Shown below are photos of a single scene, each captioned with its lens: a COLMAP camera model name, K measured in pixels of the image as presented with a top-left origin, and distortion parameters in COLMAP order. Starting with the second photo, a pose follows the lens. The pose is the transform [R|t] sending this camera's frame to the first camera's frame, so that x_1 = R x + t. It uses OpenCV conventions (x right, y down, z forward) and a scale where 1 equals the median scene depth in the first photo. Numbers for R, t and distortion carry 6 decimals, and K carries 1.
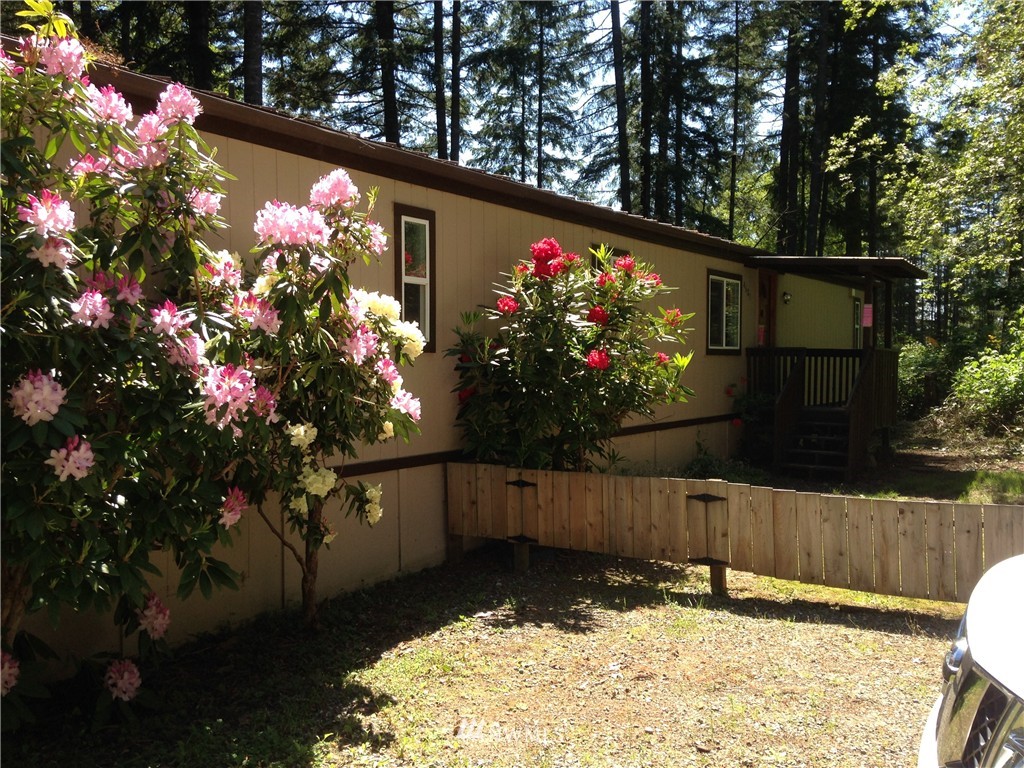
lens RADIAL K [[925.6, 0, 512.0], [0, 925.6, 384.0], [0, 0, 1]] dist [0.206845, -0.325254]
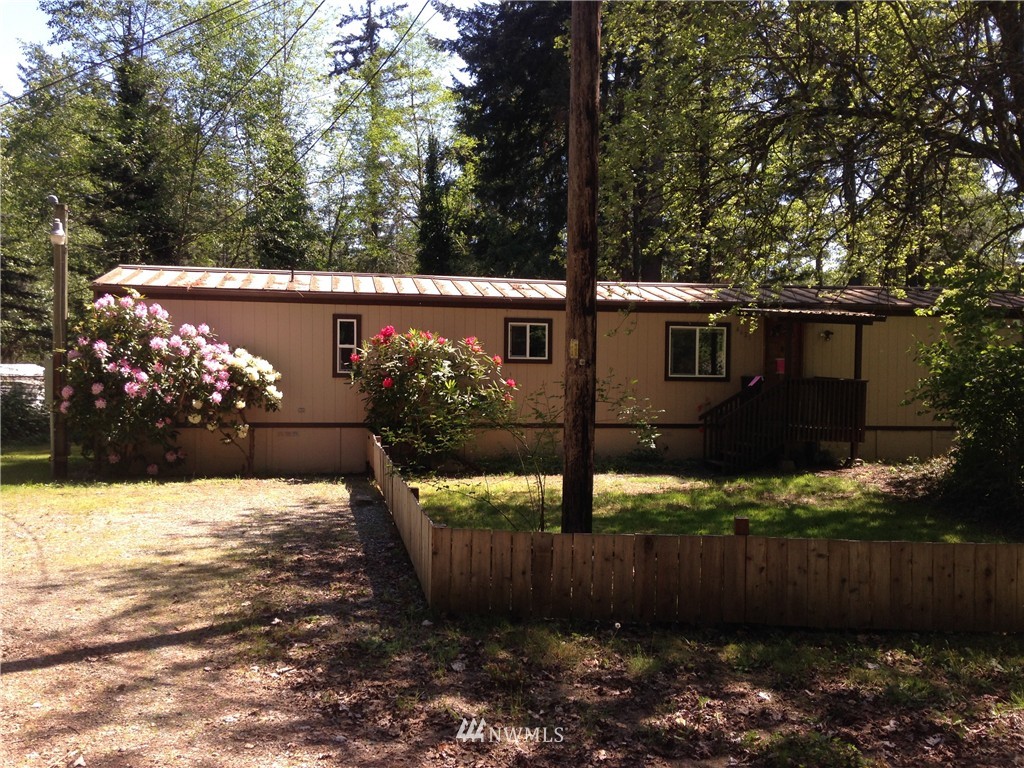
lens RADIAL K [[925.6, 0, 512.0], [0, 925.6, 384.0], [0, 0, 1]] dist [0.206845, -0.325254]
pose [[0.686961, 0.028366, -0.726140, 1.032982], [-0.034274, 0.999391, 0.006616, -0.026143], [0.725886, 0.020343, 0.687515, -0.158674]]
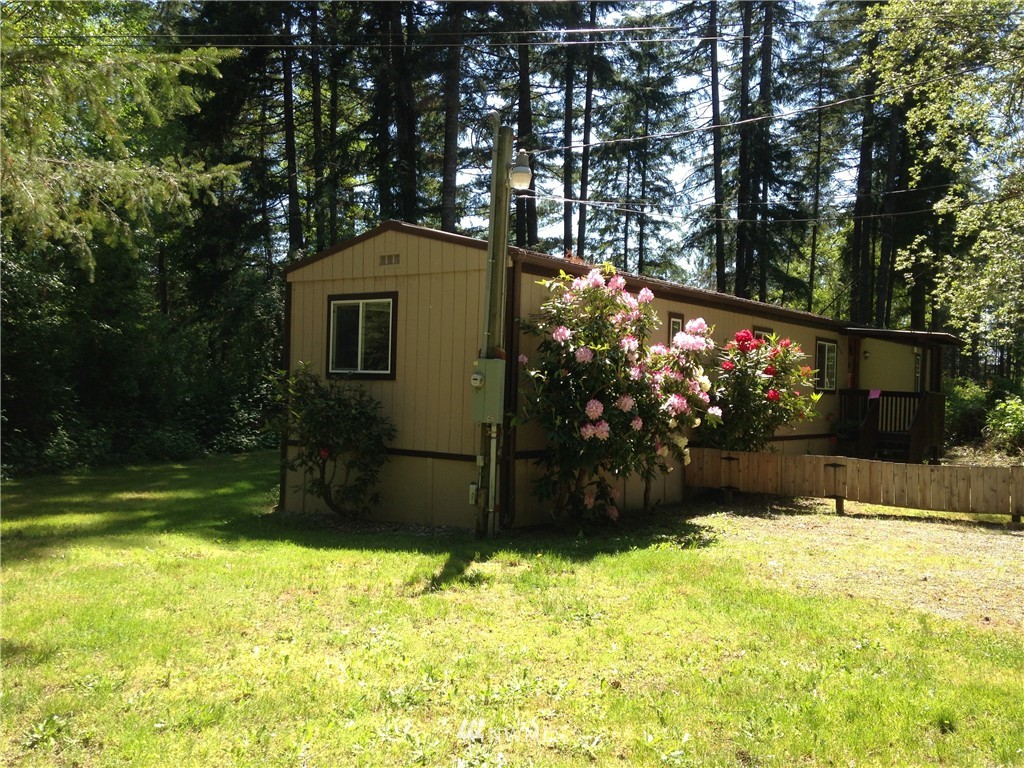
lens RADIAL K [[925.6, 0, 512.0], [0, 925.6, 384.0], [0, 0, 1]] dist [0.206845, -0.325254]
pose [[0.997912, 0.028084, -0.058164, -0.182462], [-0.029940, 0.999062, -0.031293, 0.015572], [0.057231, 0.032969, 0.997816, -0.526203]]
